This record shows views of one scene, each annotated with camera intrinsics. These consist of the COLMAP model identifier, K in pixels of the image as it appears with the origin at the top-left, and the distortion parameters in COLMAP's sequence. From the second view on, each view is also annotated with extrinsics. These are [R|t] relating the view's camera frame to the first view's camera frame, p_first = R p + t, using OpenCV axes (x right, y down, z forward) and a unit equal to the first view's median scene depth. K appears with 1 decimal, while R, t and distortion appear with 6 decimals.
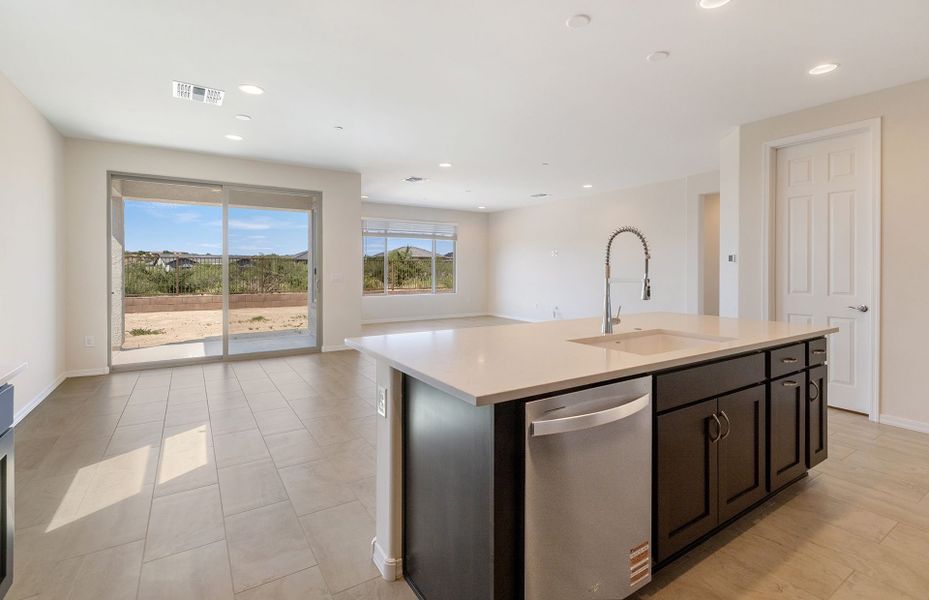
lens RADIAL K [[438.7, 0, 476.4], [0, 438.7, 268.2], [0, 0, 1]] dist [0.002512, -0.000556]
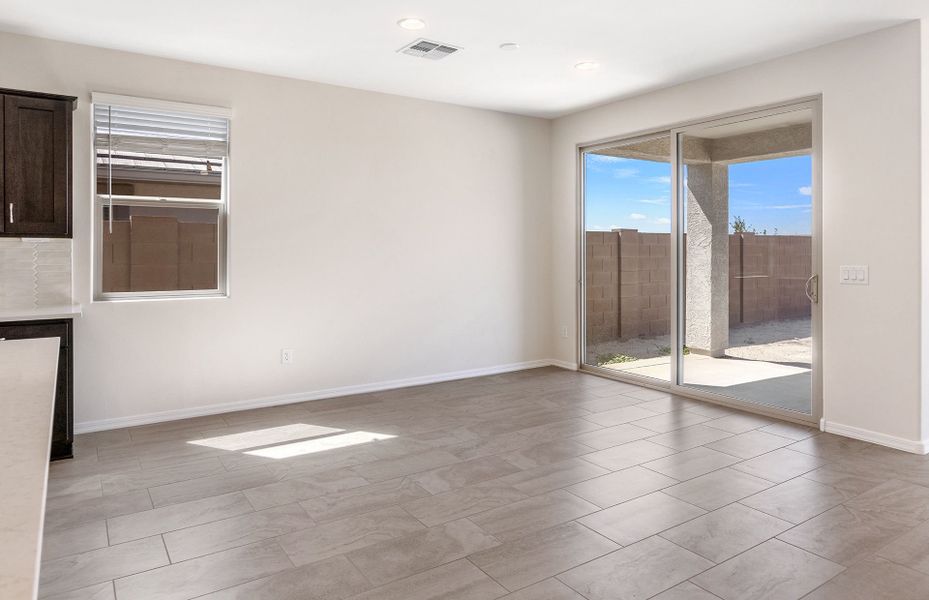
lens RADIAL K [[589.4, 0, 453.2], [0, 589.4, 251.2], [0, 0, 1]] dist [0.000678, -0.000800]
pose [[-0.018402, -0.000385, -0.999831, 0.152950], [0.001707, 0.999998, -0.000416, -0.001587], [0.999829, -0.001715, -0.018401, 0.319130]]
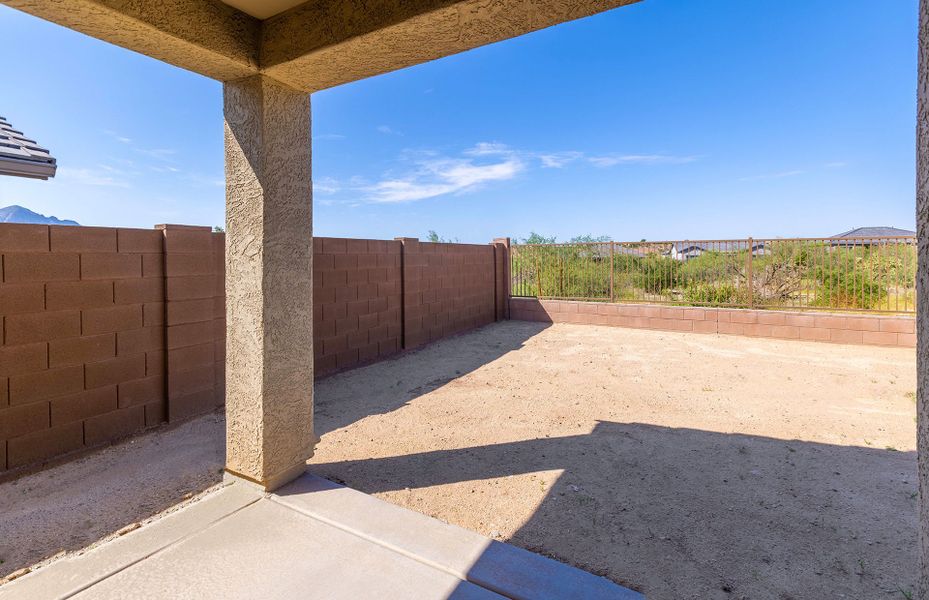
lens RADIAL K [[438.7, 0, 486.5], [0, 438.7, 259.6], [0, 0, 1]] dist [0.002512, -0.000556]
pose [[0.493275, -0.002698, -0.869869, -0.230758], [0.010651, 0.999939, 0.002938, -0.003898], [0.869808, -0.010715, 0.493274, 0.566543]]
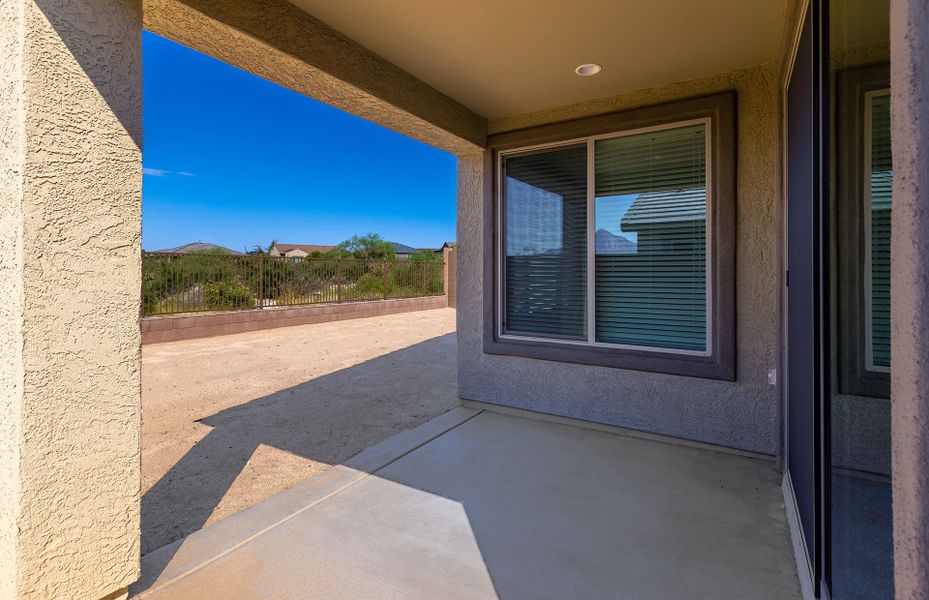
lens RADIAL K [[438.7, 0, 475.1], [0, 438.7, 269.8], [0, 0, 1]] dist [0.002512, -0.000556]
pose [[0.883857, 0.006436, 0.467713, -0.437074], [-0.004214, 0.999974, -0.005797, 0.000780], [-0.467738, 0.003153, 0.883862, 0.396015]]
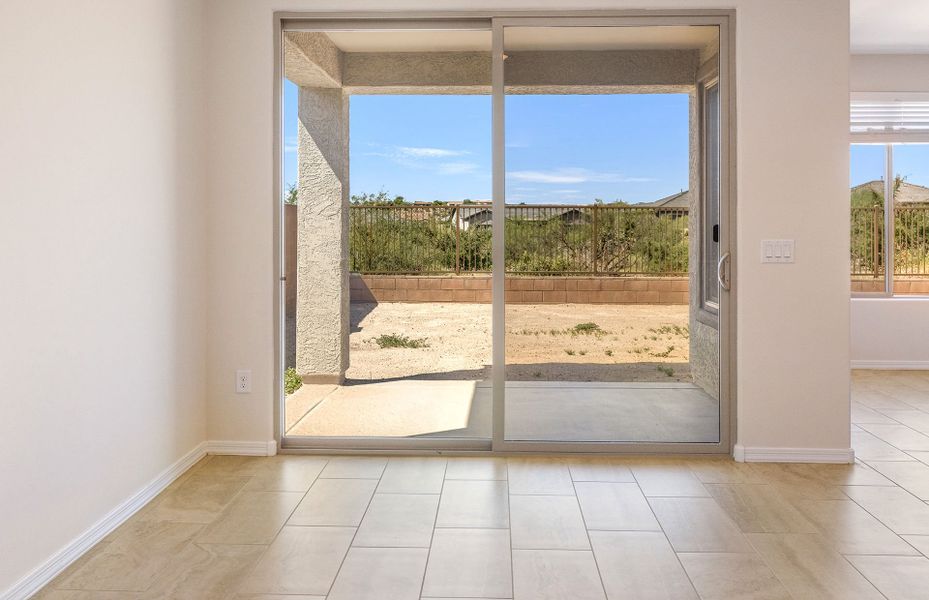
lens RADIAL K [[812.1, 0, 465.8], [0, 812.1, 222.4], [0, 0, 1]] dist [-0.002455, 0.030538]
pose [[0.813644, -0.003142, -0.581355, -0.076267], [-0.000156, 0.999984, -0.005622, 0.001335], [0.581363, 0.004665, 0.813631, 0.176711]]
